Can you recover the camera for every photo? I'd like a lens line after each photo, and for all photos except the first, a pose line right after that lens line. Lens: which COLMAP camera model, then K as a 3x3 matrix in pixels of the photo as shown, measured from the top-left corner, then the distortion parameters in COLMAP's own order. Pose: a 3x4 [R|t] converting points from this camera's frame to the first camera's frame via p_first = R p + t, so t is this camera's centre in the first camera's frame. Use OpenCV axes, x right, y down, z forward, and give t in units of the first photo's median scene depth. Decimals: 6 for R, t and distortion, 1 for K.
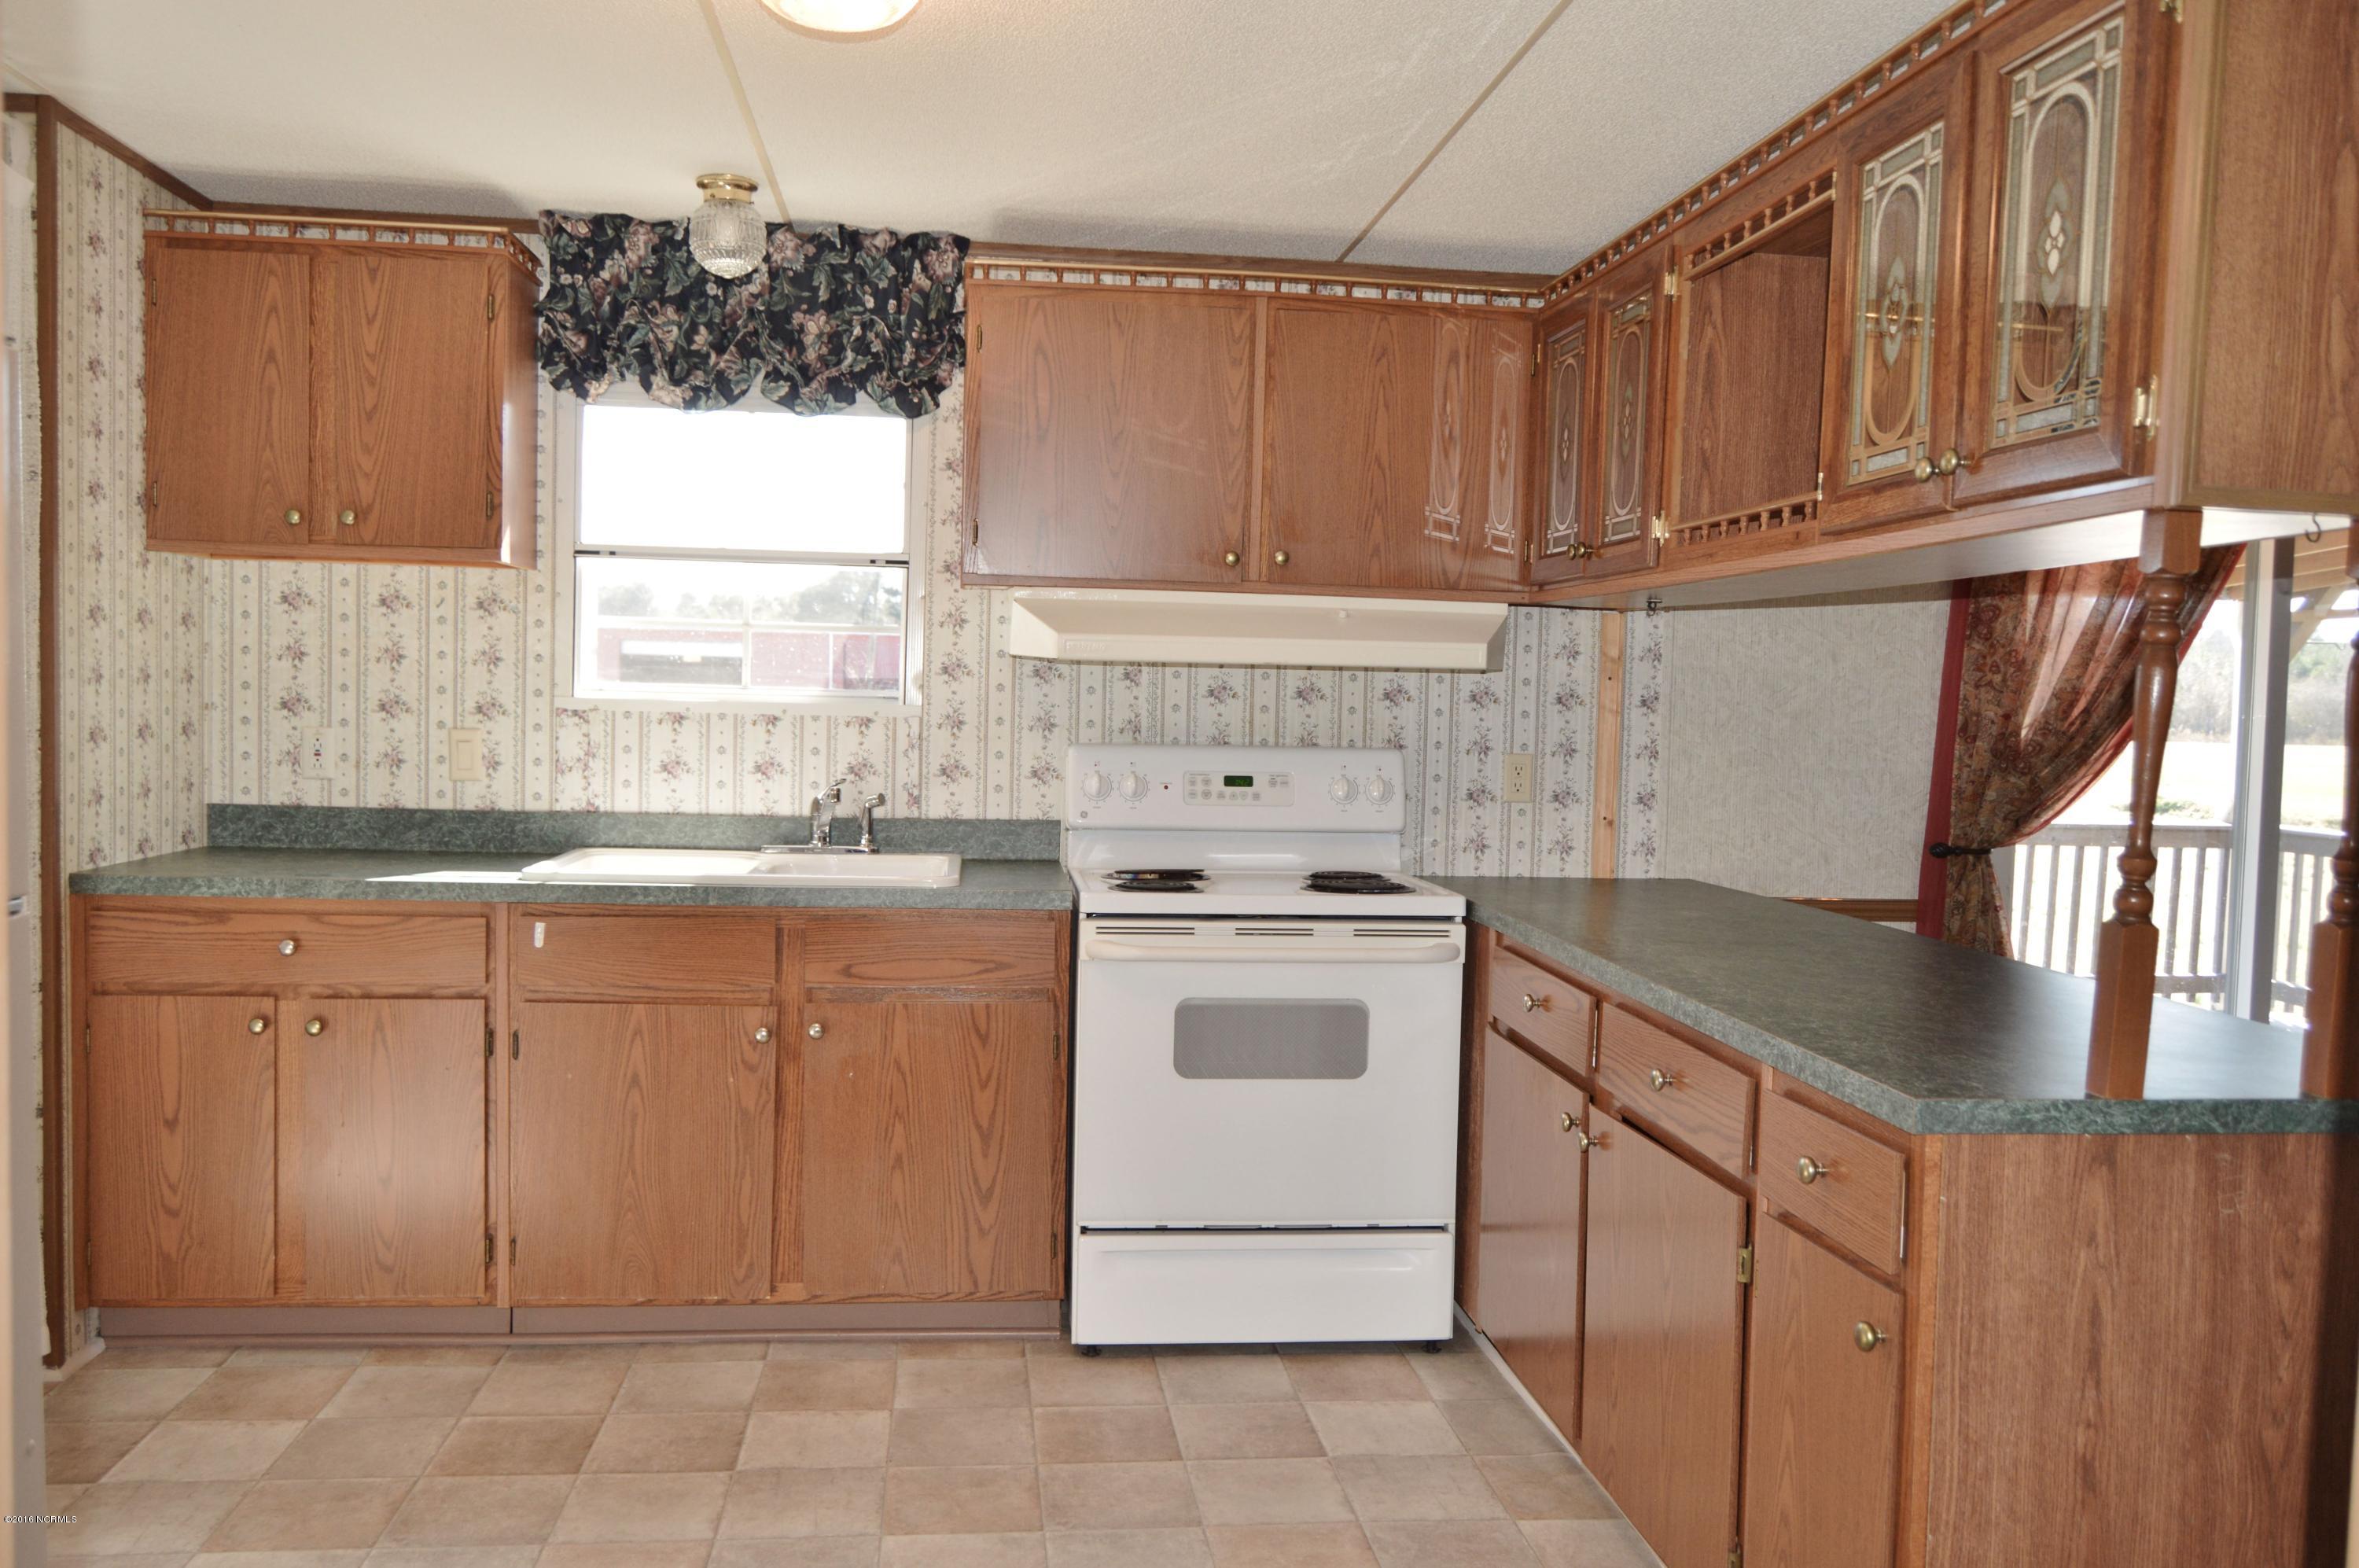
lens RADIAL K [[1870.0, 0, 1177.4], [0, 1870.0, 789.4], [0, 0, 1]] dist [0.014606, 0.002274]
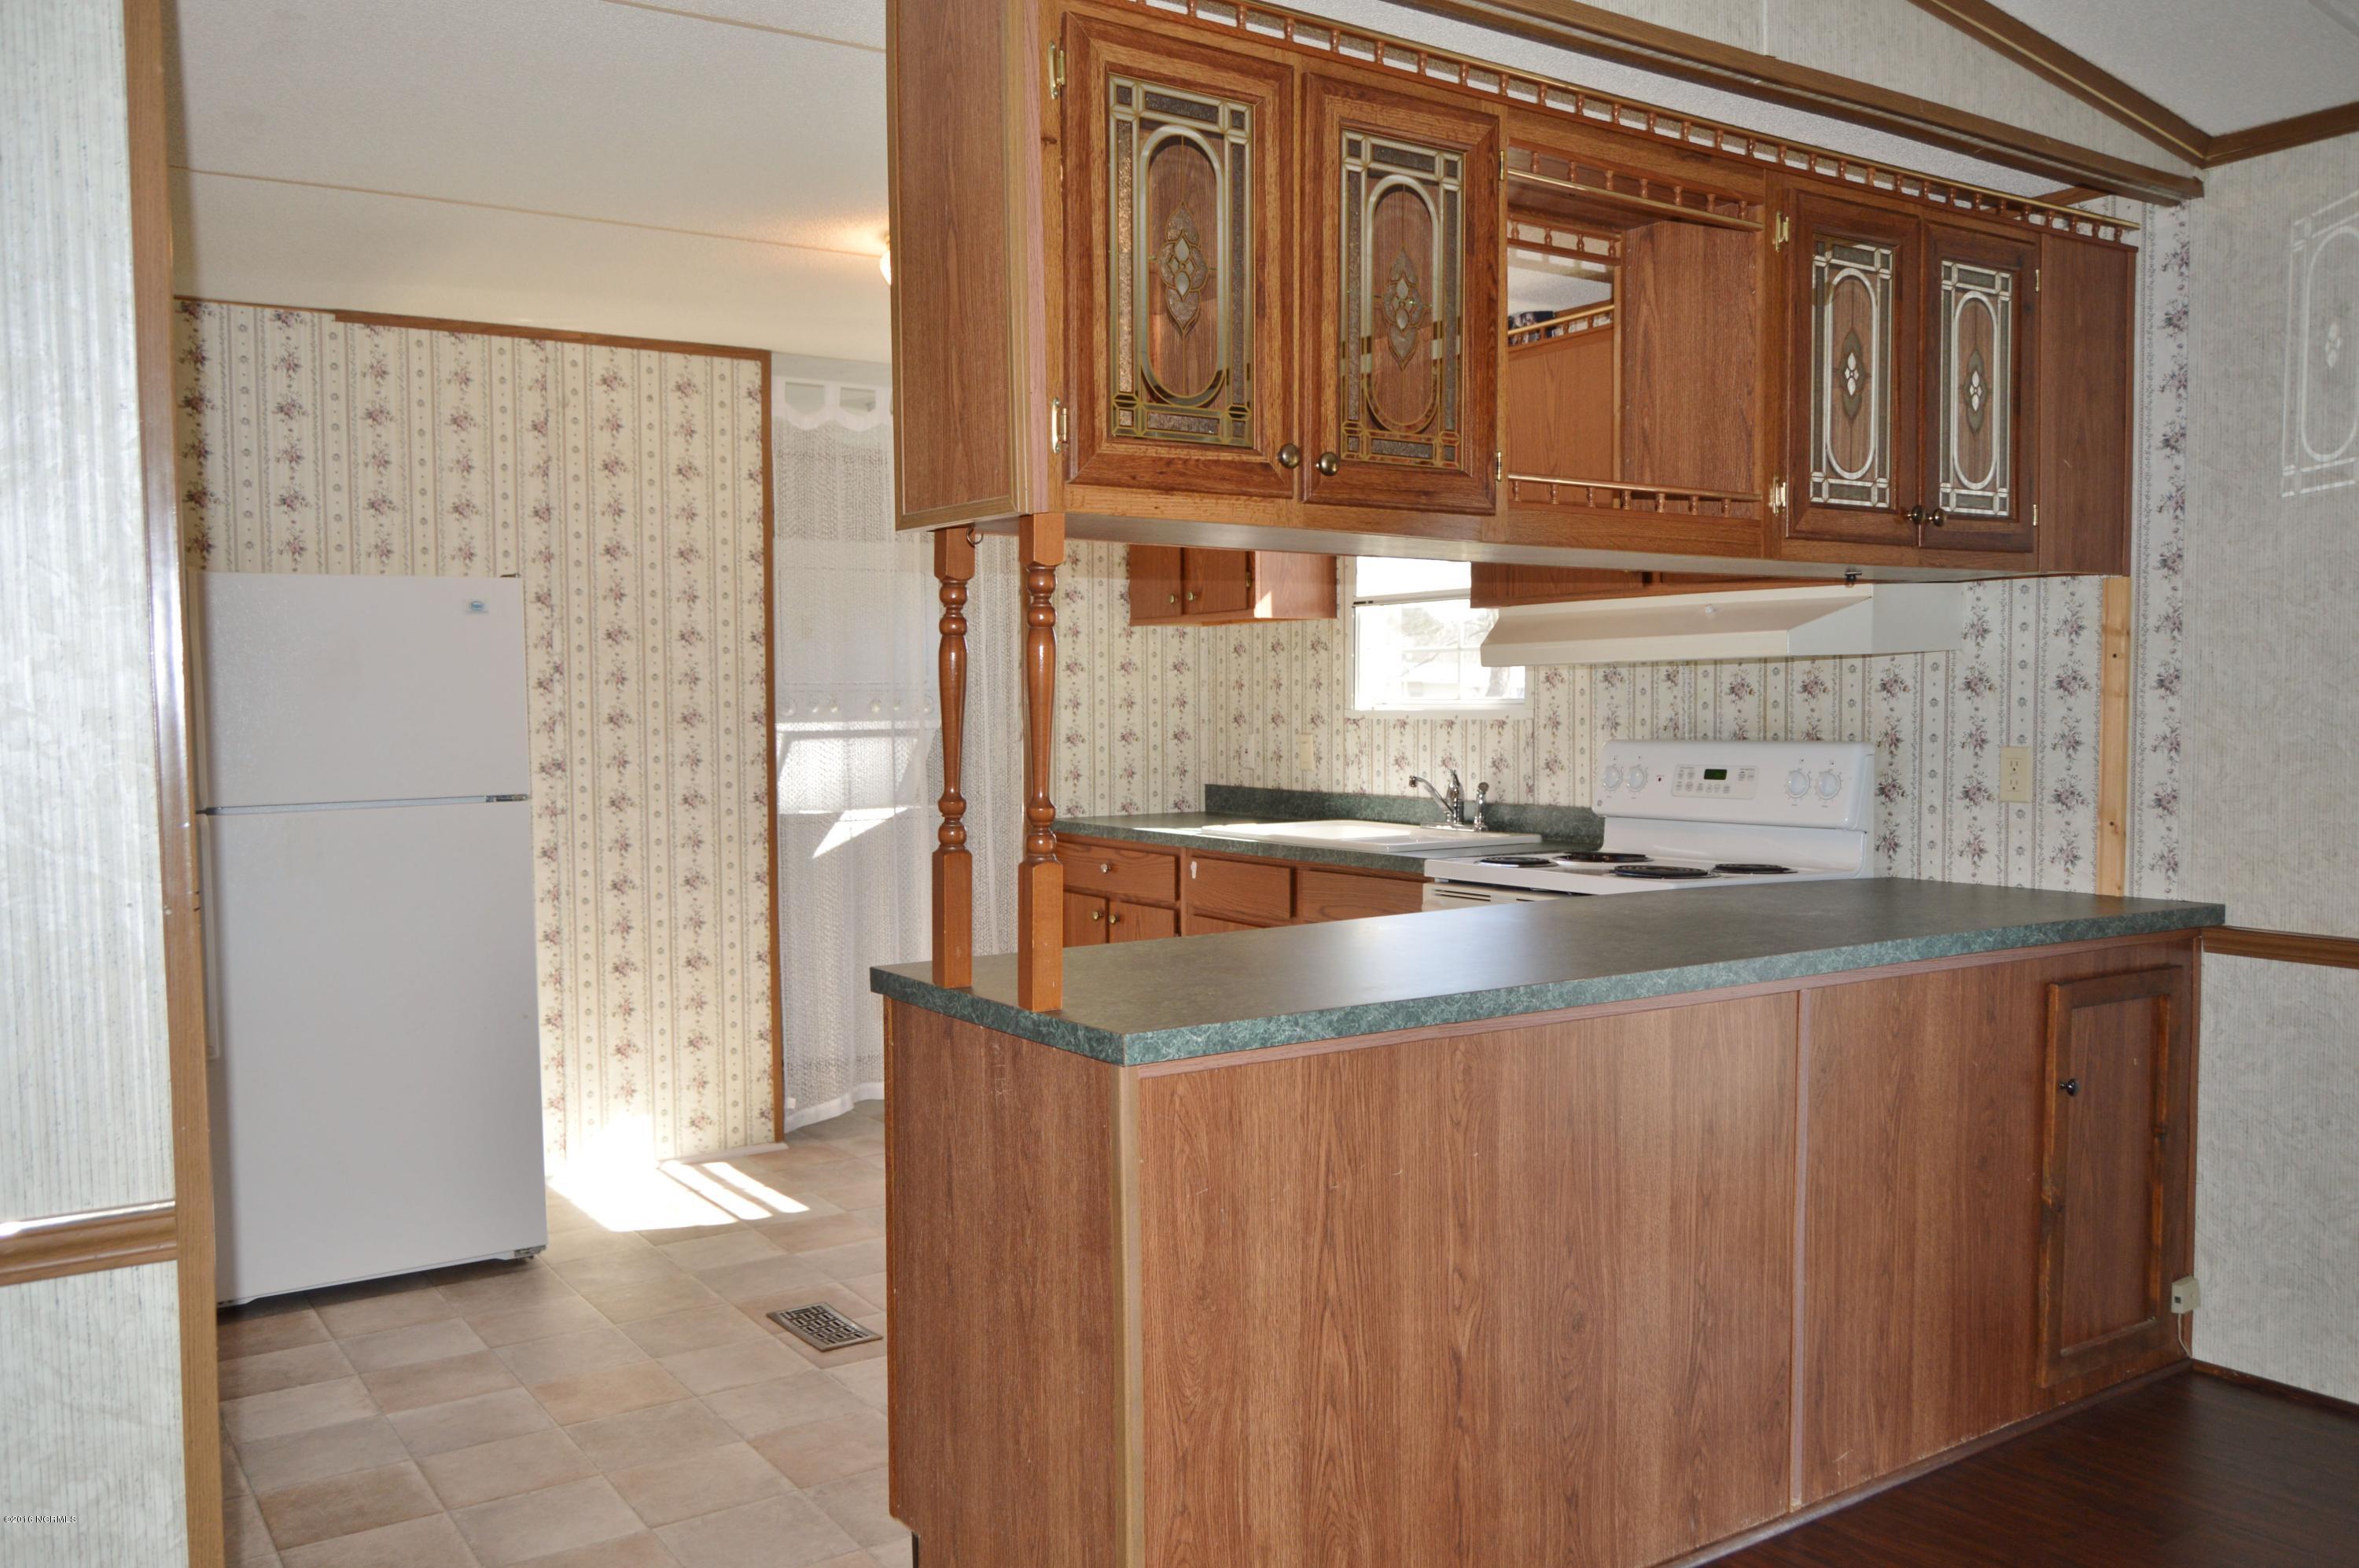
lens RADIAL K [[1870.0, 0, 1174.1], [0, 1870.0, 789.3], [0, 0, 1]] dist [0.014606, 0.002274]
pose [[0.460311, 0.011791, -0.887679, 0.798925], [-0.029406, 0.999566, -0.001971, 0.014493], [0.887270, 0.027010, 0.460458, 0.249458]]
